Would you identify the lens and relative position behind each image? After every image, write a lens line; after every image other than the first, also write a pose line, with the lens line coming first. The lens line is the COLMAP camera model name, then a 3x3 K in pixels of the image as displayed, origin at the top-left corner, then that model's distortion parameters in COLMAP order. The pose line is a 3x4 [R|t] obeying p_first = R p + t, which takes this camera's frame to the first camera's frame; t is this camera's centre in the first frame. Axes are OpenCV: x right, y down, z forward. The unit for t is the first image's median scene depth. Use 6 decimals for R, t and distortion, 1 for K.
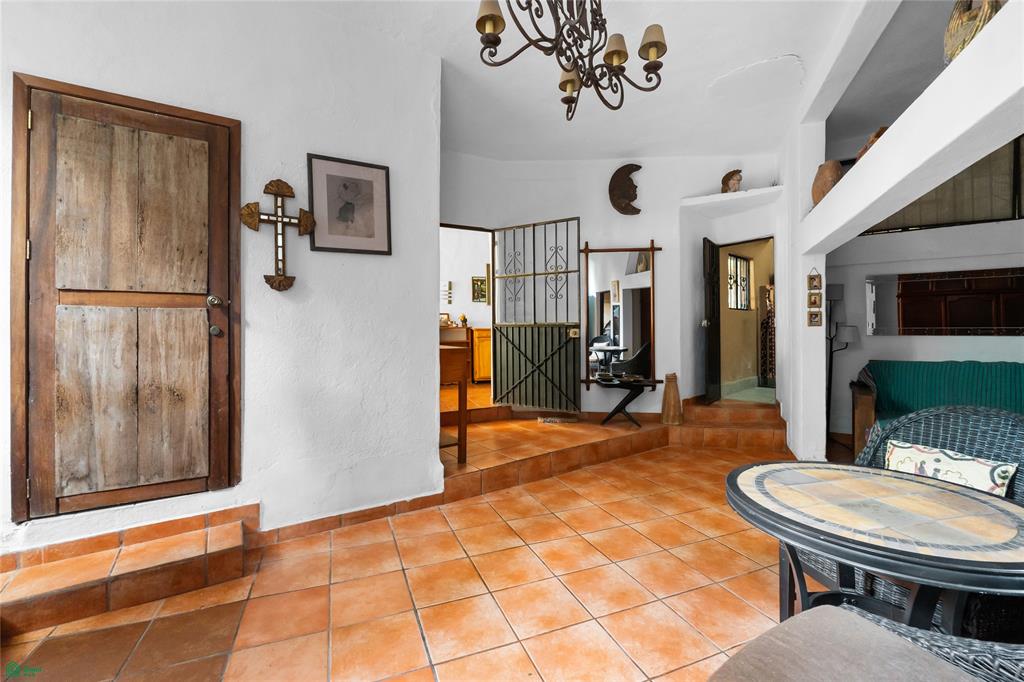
lens RADIAL K [[435.7, 0, 511.7], [0, 435.7, 328.4], [0, 0, 1]] dist [0.000067, -0.000024]
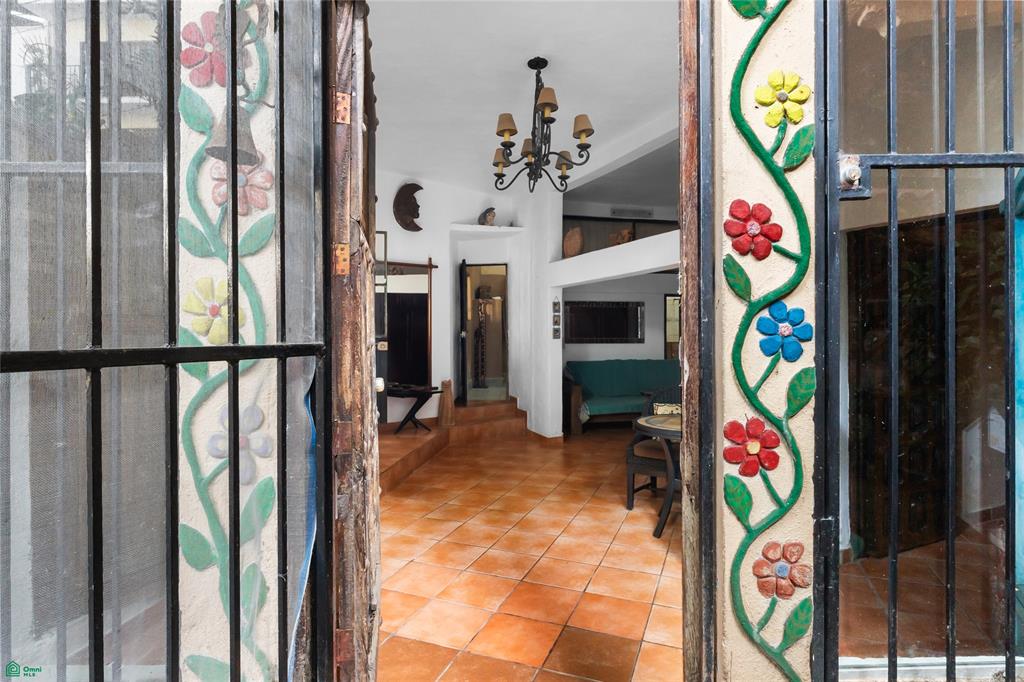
lens RADIAL K [[545.1, 0, 512.0], [0, 545.1, 341.0], [0, 0, 1]] dist [0.000574, 0.000187]
pose [[0.694682, -0.013143, 0.719197, -0.548786], [-0.003272, 0.999765, 0.021431, -0.029123], [-0.719310, -0.017241, 0.694475, -0.091043]]
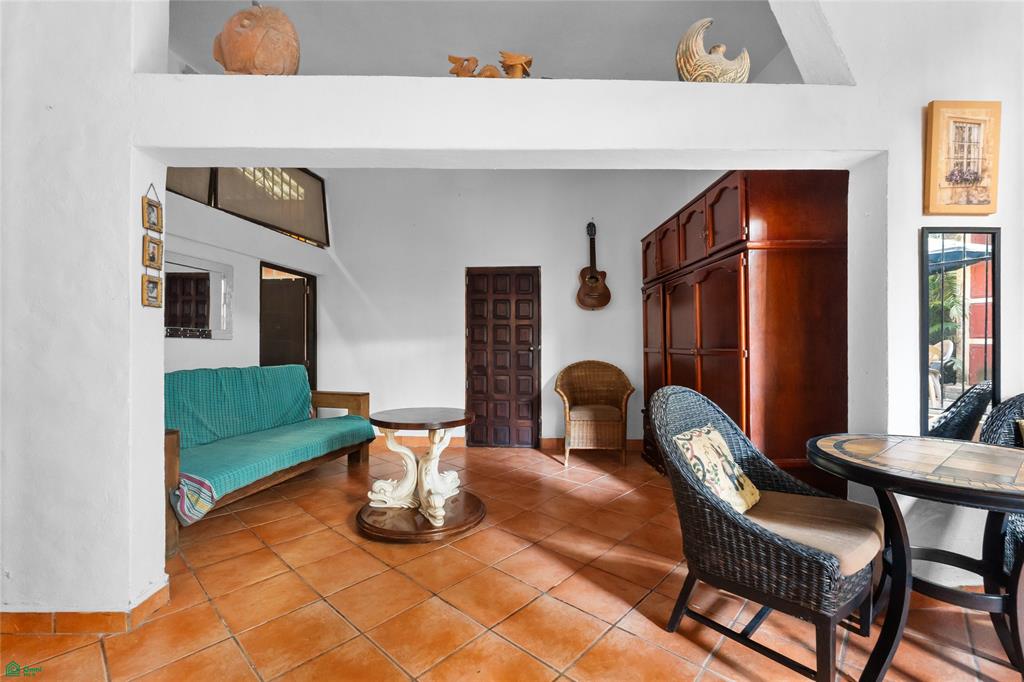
lens RADIAL K [[439.3, 0, 516.9], [0, 439.3, 348.1], [0, 0, 1]] dist [-0.001708, -0.000353]
pose [[-0.427610, 0.006033, 0.903943, 0.074941], [-0.003072, 0.999962, -0.008128, 0.035219], [-0.903958, -0.006253, -0.427576, 0.703393]]
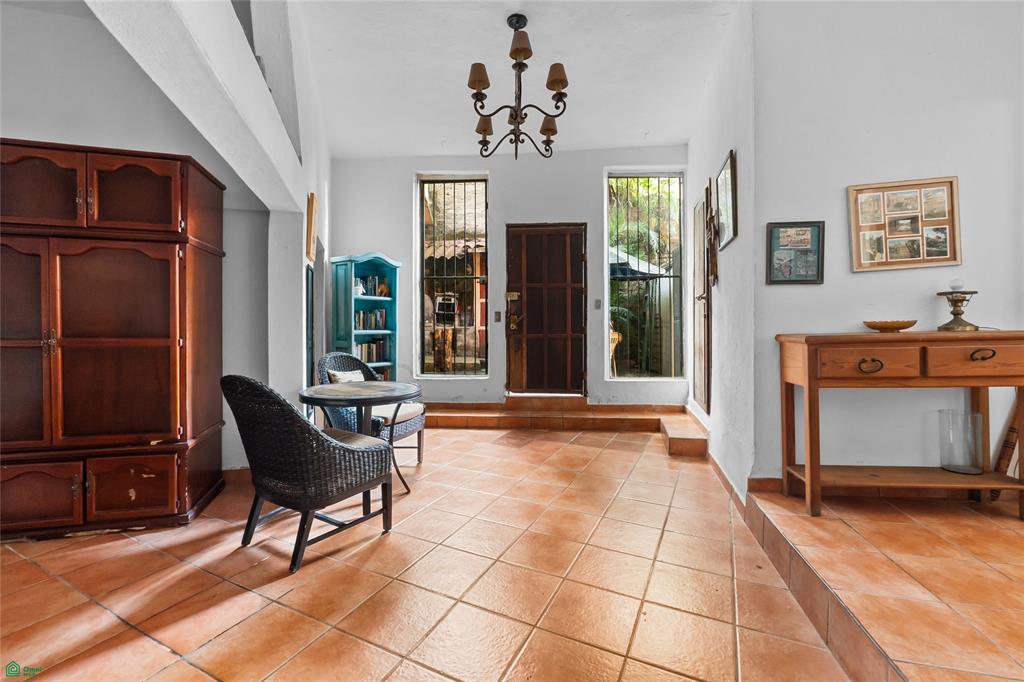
lens RADIAL K [[435.7, 0, 511.7], [0, 435.7, 328.4], [0, 0, 1]] dist [0.000067, -0.000024]
pose [[-0.744328, 0.008298, -0.667762, 0.504909], [0.009279, 0.999955, 0.002082, 0.021461], [0.667749, -0.004646, -0.744372, 0.919317]]
